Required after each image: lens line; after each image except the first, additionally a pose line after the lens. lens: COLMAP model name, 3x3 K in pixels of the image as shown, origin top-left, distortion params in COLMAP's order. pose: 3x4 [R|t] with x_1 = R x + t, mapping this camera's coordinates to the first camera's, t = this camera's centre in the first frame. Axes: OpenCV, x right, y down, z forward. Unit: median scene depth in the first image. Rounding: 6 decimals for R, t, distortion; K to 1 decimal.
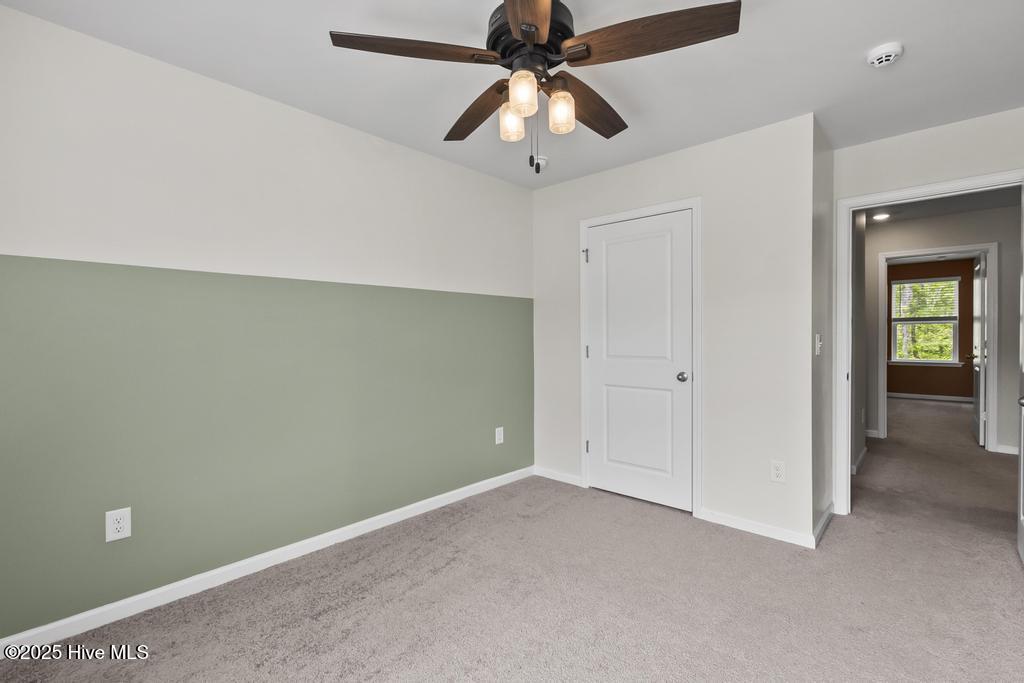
lens RADIAL K [[455.2, 0, 512.0], [0, 455.2, 341.5], [0, 0, 1]] dist [0.000185, -0.000064]
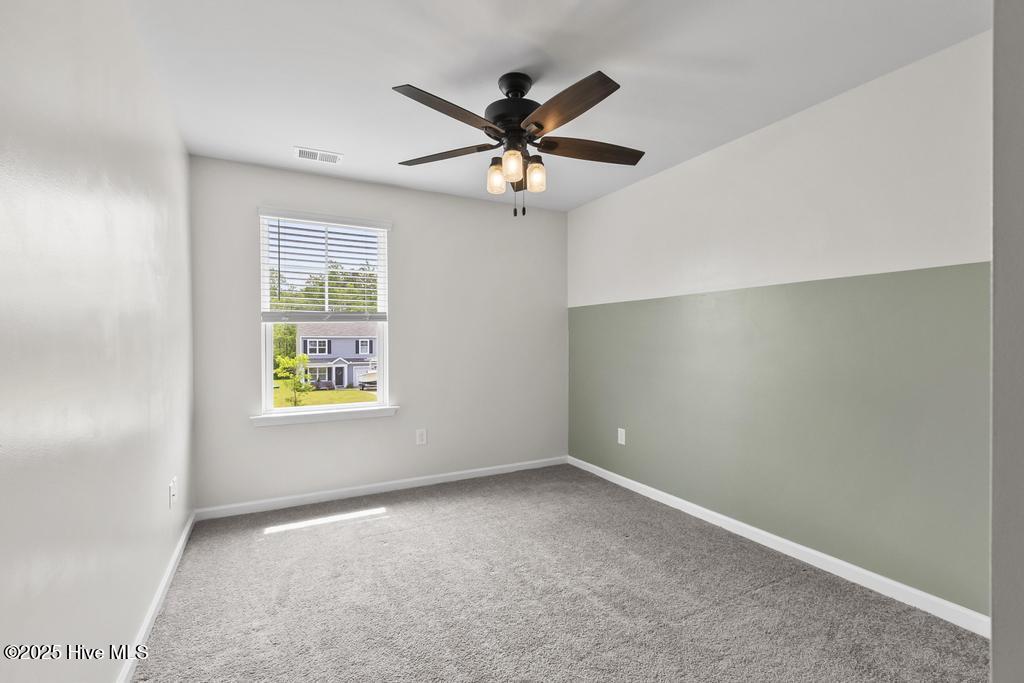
lens RADIAL K [[455.2, 0, 512.0], [0, 455.2, 341.5], [0, 0, 1]] dist [0.000185, -0.000064]
pose [[-0.334959, 0.005029, -0.942219, 1.027957], [-0.009019, 0.999923, 0.008543, -0.014602], [0.942190, 0.011359, -0.334888, 1.109661]]
